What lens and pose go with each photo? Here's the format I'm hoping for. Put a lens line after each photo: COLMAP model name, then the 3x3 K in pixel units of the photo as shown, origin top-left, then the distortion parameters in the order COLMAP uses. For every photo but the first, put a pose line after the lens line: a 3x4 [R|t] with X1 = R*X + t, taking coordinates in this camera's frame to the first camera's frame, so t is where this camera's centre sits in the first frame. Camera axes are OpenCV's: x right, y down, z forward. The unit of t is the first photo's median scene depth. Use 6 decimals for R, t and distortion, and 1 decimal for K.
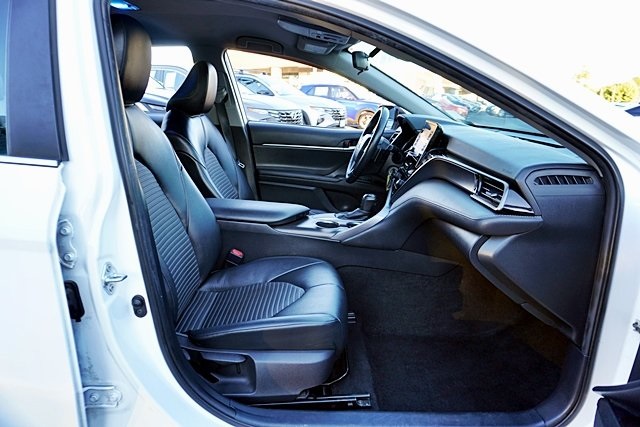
lens RADIAL K [[422.6, 0, 314.1], [0, 422.6, 213.1], [0, 0, 1]] dist [-0.027451, 0.014412]
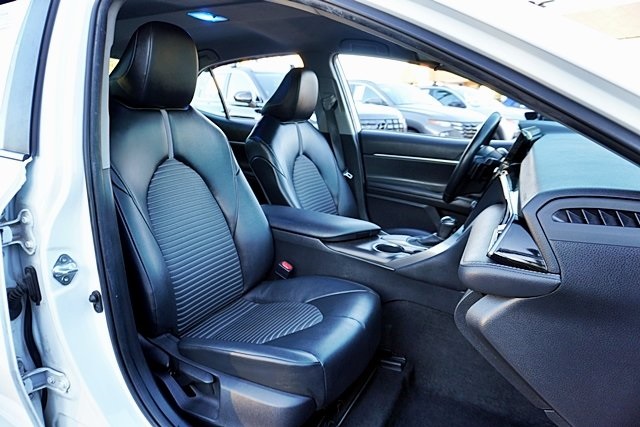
lens RADIAL K [[422.6, 0, 321.3], [0, 422.6, 215.4], [0, 0, 1]] dist [-0.027451, 0.014412]
pose [[0.896488, 0.092351, -0.433336, 0.276364], [-0.103696, 0.994606, -0.002561, -0.022173], [0.430762, 0.047232, 0.901229, 0.175615]]
